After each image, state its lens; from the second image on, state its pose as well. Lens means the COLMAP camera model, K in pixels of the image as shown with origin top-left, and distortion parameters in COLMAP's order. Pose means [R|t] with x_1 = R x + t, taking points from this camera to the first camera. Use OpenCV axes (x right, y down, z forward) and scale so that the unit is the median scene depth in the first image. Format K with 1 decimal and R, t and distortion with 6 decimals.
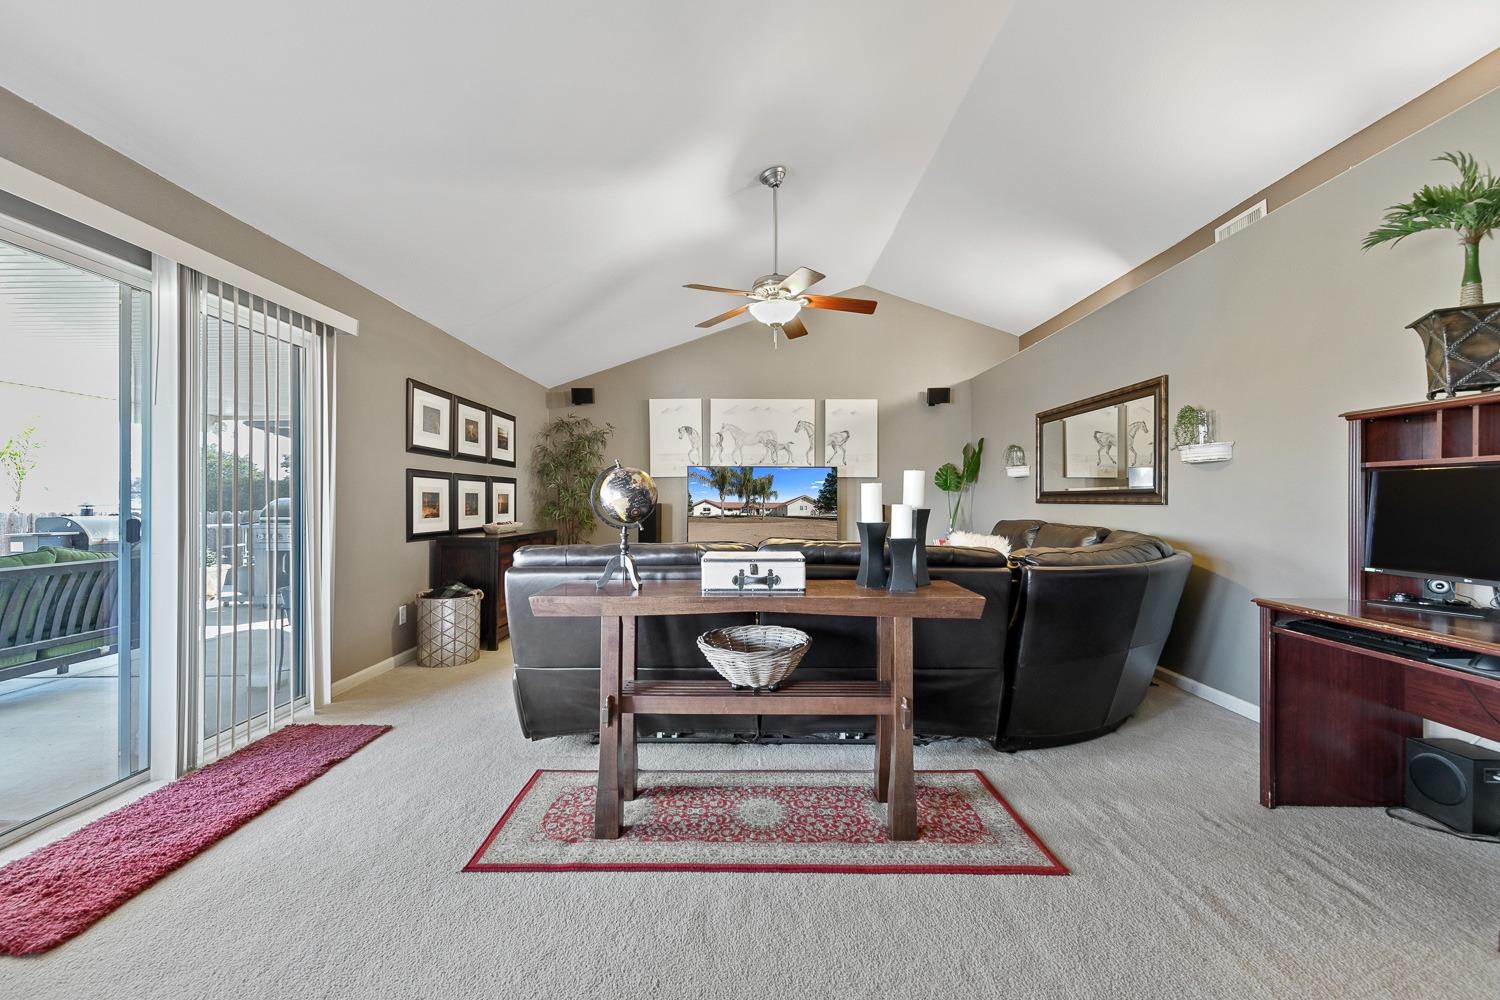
lens RADIAL K [[633.3, 0, 750.0], [0, 633.3, 500.0], [0, 0, 1]] dist [0.012258, 0.000027]
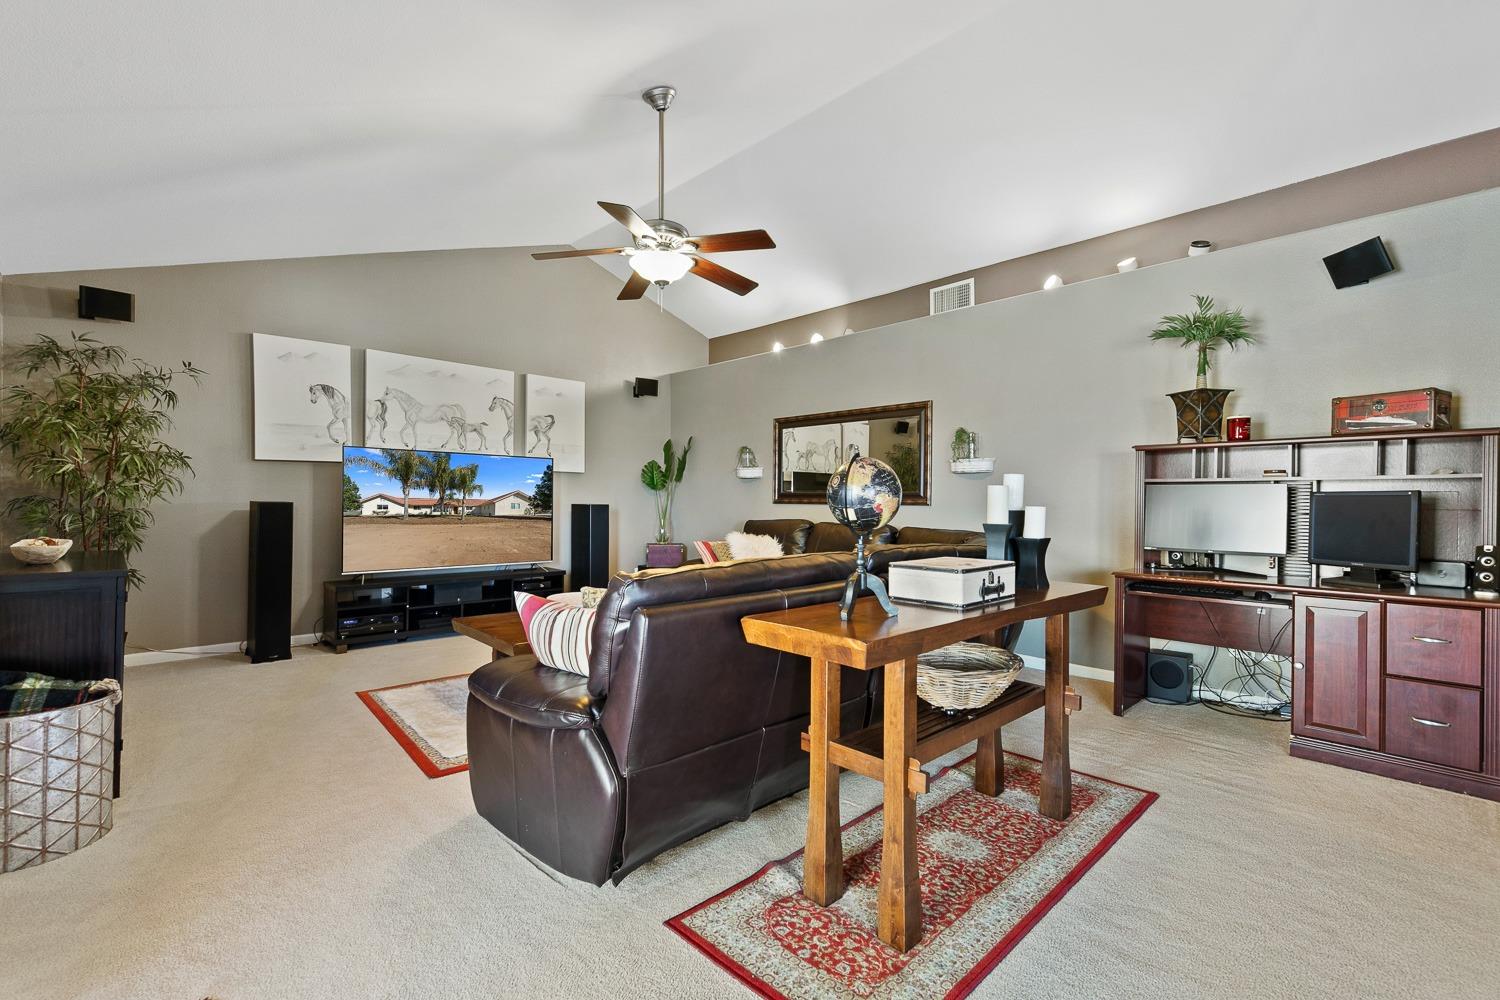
lens RADIAL K [[653.9, 0, 788.9], [0, 653.9, 510.9], [0, 0, 1]] dist [0.001367, 0.001254]
pose [[0.706963, -0.002093, 0.707247, -0.259242], [-0.012821, 0.999793, 0.015775, 0.001512], [-0.707134, -0.020220, 0.706790, 0.167004]]
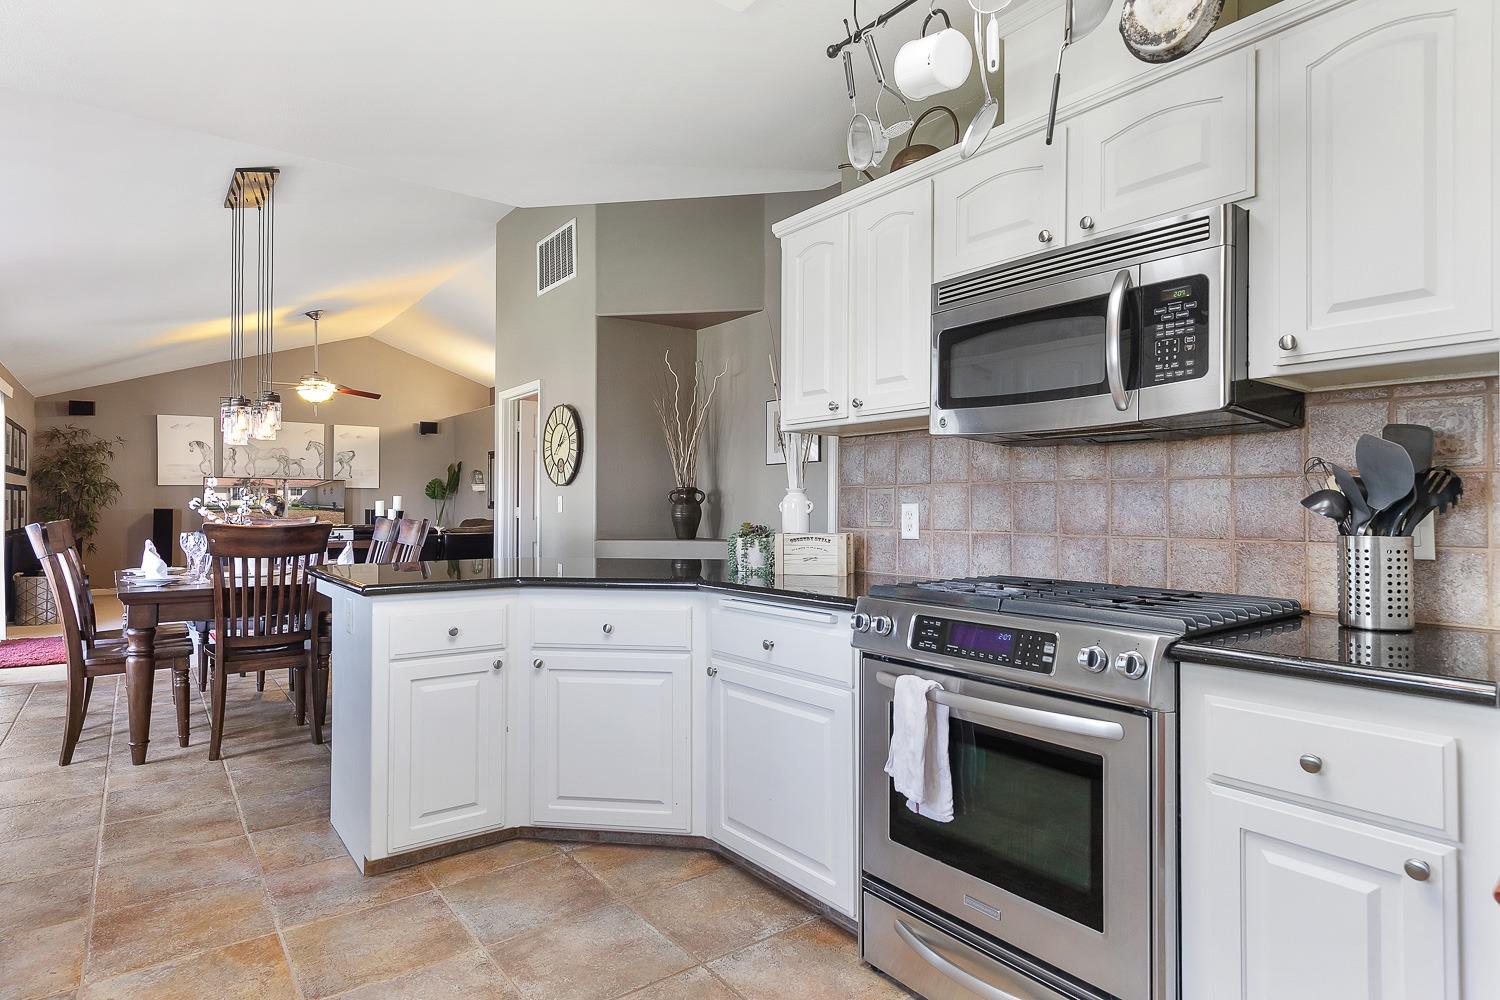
lens RADIAL K [[813.8, 0, 750.0], [0, 813.8, 500.0], [0, 0, 1]] dist [0.026342, -0.000860]
pose [[0.806857, 0.010910, 0.590646, -0.184678], [-0.008430, 0.999940, -0.006955, -0.006575], [-0.590686, 0.000633, 0.806901, -0.849407]]
